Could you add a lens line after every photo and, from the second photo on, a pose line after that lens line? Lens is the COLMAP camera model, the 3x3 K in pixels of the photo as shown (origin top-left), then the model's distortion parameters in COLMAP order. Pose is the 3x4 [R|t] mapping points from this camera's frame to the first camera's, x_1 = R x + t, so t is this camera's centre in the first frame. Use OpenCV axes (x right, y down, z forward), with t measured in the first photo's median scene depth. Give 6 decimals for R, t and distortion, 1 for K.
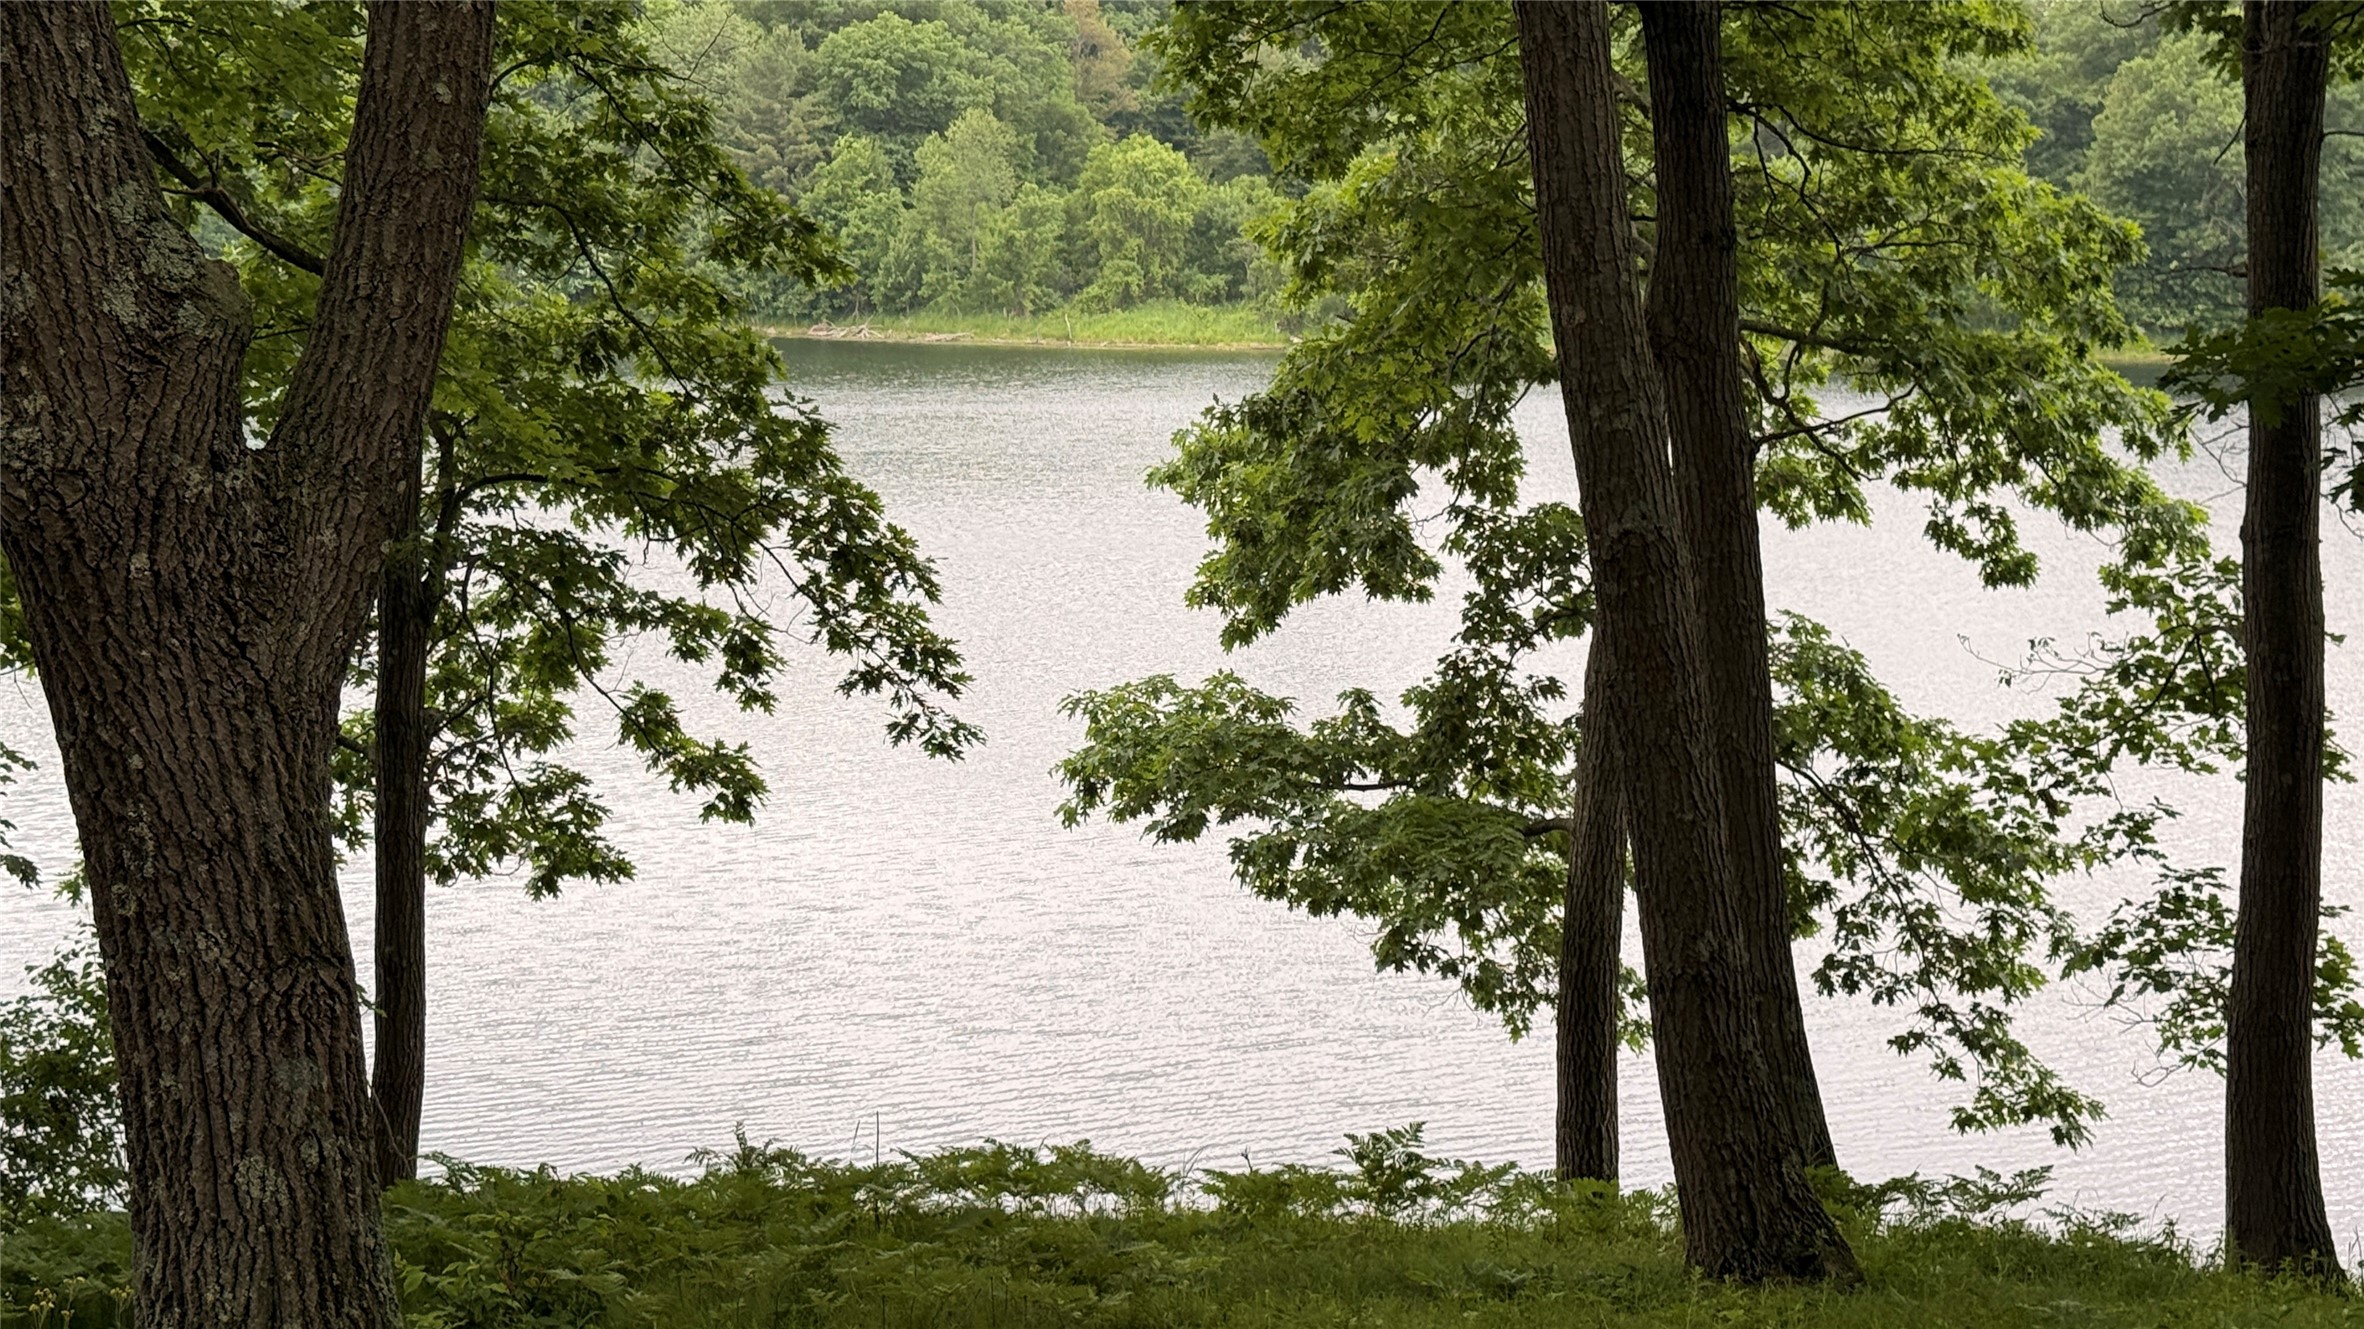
lens RADIAL K [[3573.0, 0, 1237.3], [0, 3573.0, 597.1], [0, 0, 1]] dist [0.006363, 0.000000]
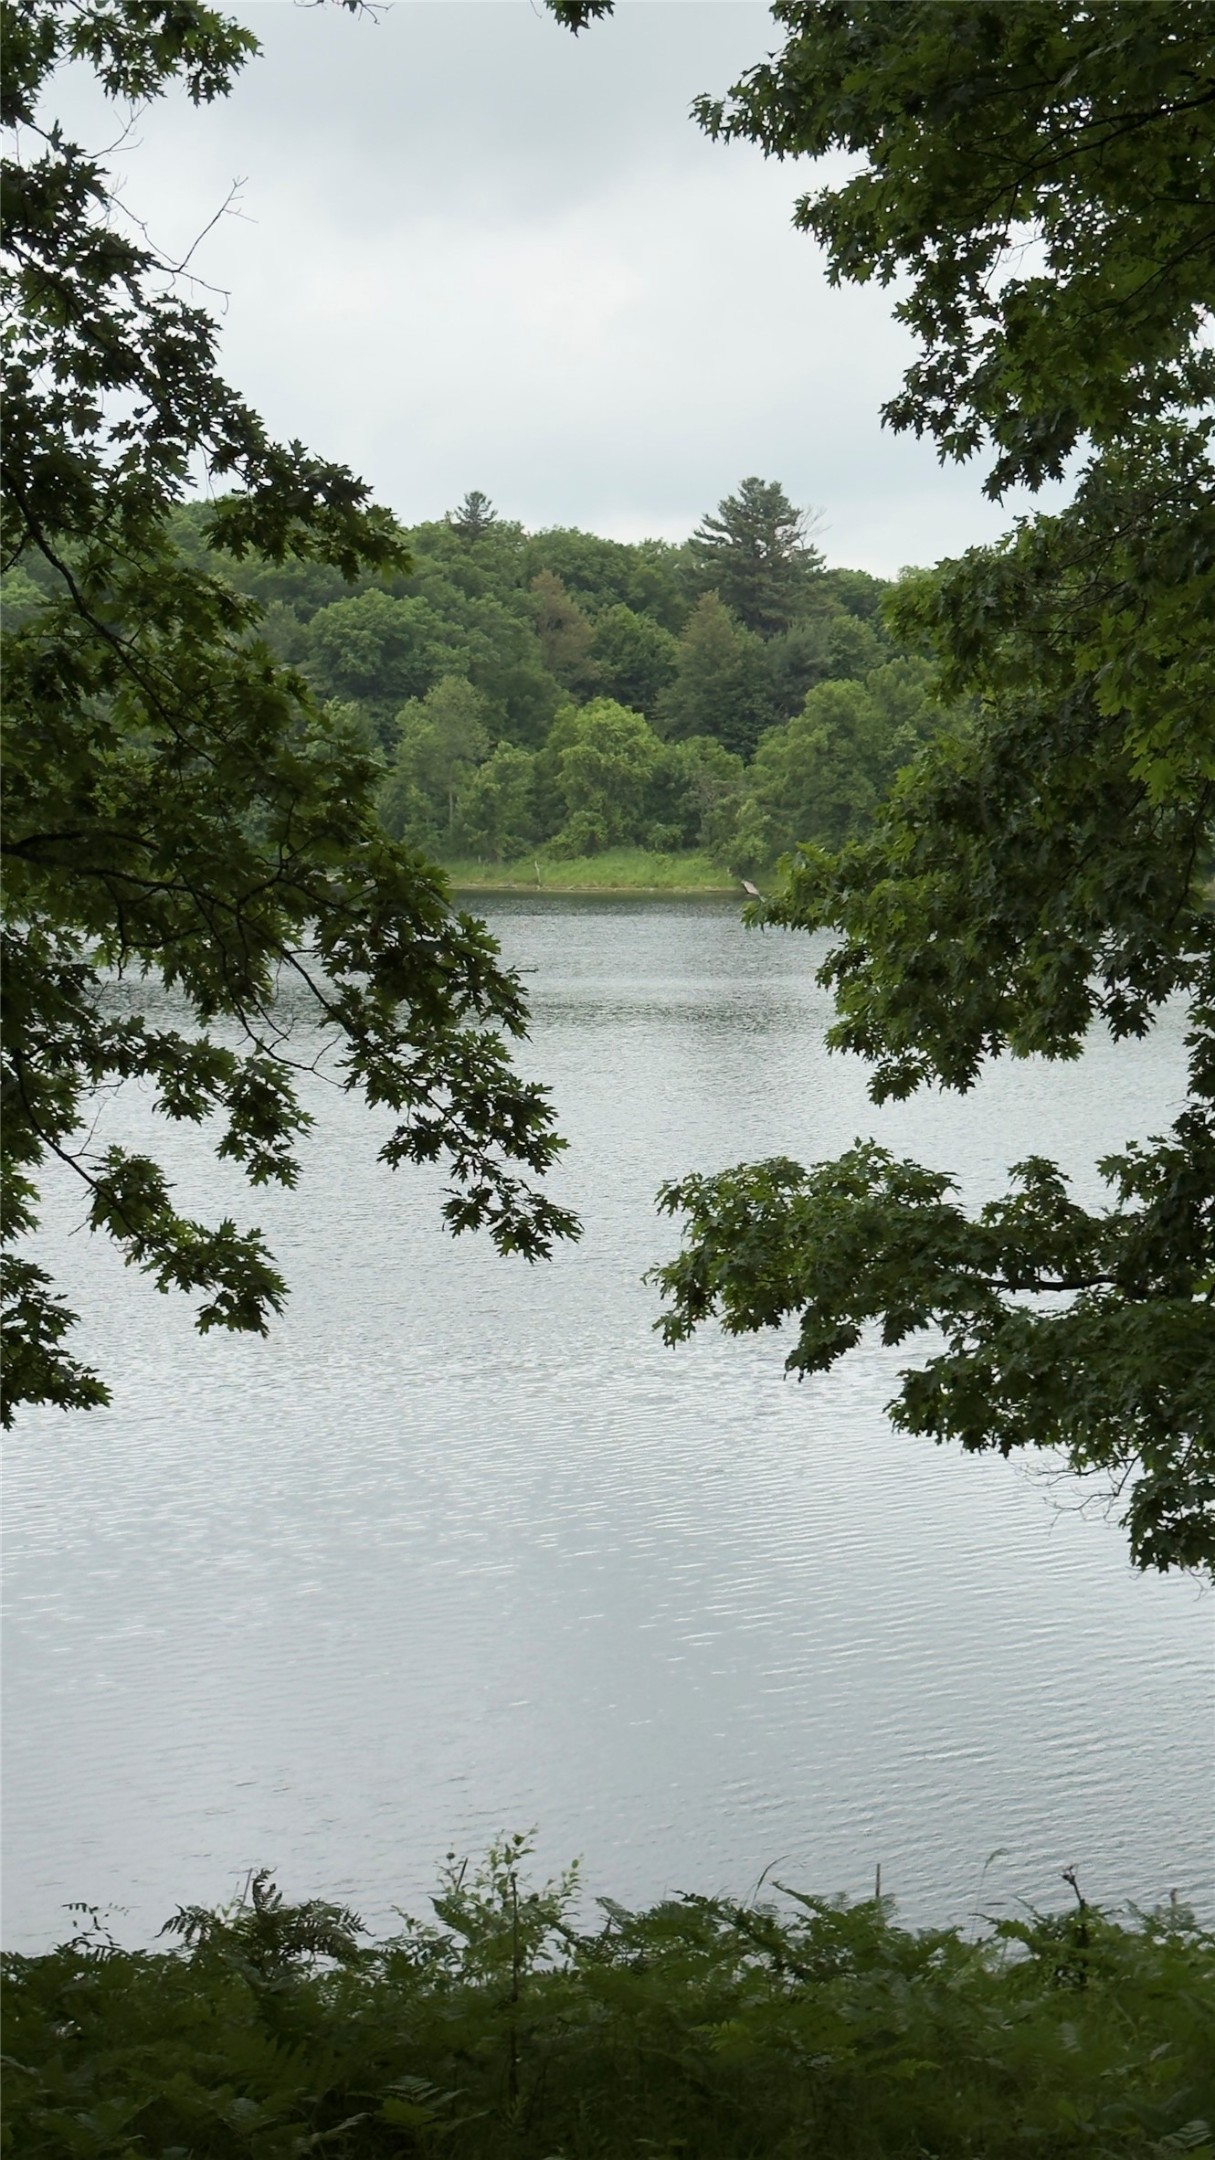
lens RADIAL K [[3173.5, 0, 603.2], [0, 3173.5, 1094.0], [0, 0, 1]] dist [0.119649, 0.000000]
pose [[0.999711, 0.004919, -0.023530, -0.046369], [-0.005137, 0.999944, -0.009205, 0.017659], [0.023483, 0.009323, 0.999681, 0.314526]]
